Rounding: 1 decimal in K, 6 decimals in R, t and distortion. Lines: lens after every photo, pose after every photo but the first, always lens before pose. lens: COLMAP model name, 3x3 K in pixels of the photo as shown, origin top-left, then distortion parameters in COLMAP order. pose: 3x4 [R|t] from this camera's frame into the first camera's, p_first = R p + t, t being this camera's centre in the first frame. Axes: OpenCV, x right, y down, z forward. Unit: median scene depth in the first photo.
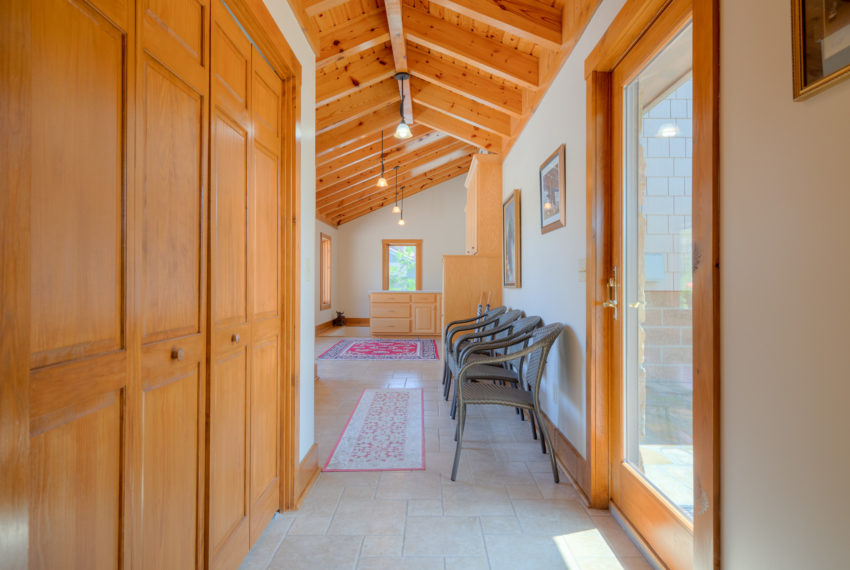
lens RADIAL K [[476.9, 0, 422.7], [0, 476.9, 278.6], [0, 0, 1]] dist [0.000844, -0.000411]
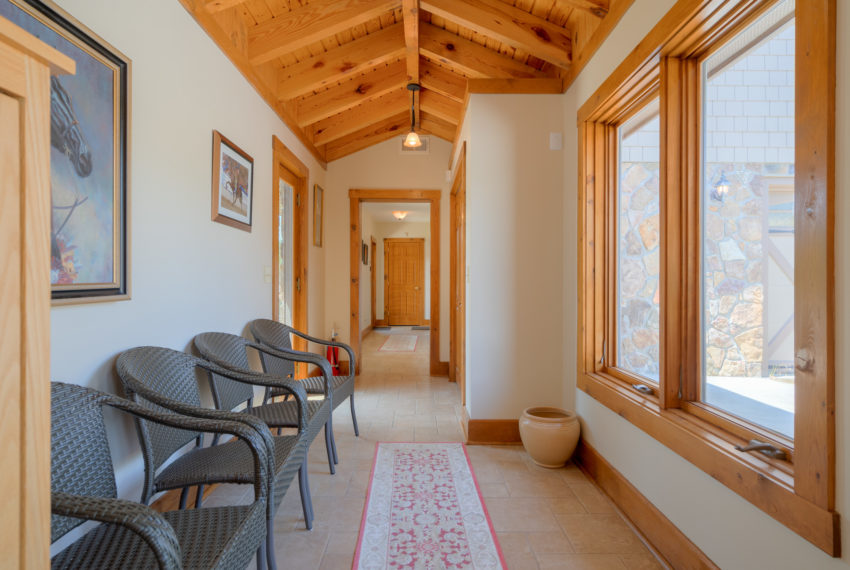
lens RADIAL K [[499.3, 0, 425.0], [0, 499.3, 285.0], [0, 0, 1]] dist [0.002796, -0.002551]
pose [[-0.999913, -0.002923, -0.012856, -0.038222], [-0.002982, 0.999985, 0.004532, 0.002505], [0.012843, 0.004570, -0.999907, 0.884263]]
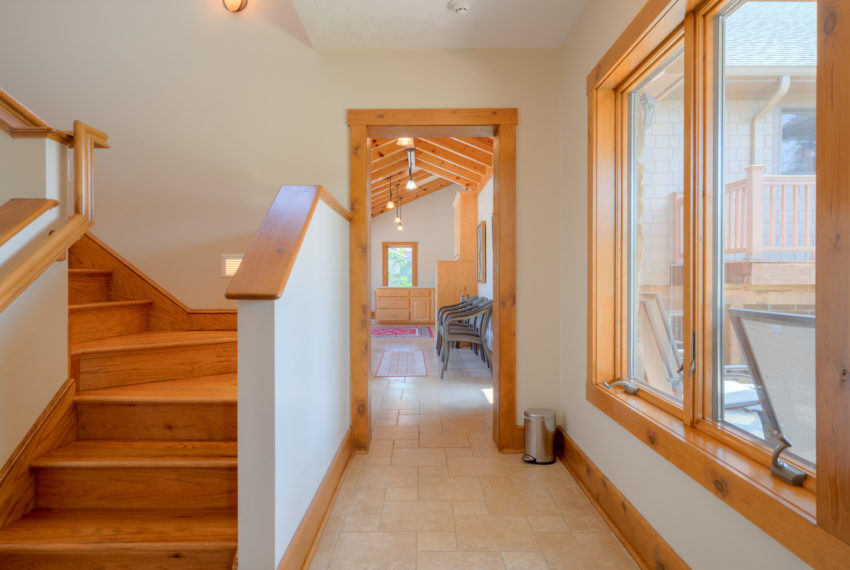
lens RADIAL K [[517.9, 0, 425.0], [0, 517.9, 285.0], [0, 0, 1]] dist [0.000037, -0.000004]
pose [[0.999758, -0.003083, 0.021786, -0.018987], [0.002653, 0.999801, 0.019759, -0.005392], [-0.021843, -0.019697, 0.999567, -0.412126]]
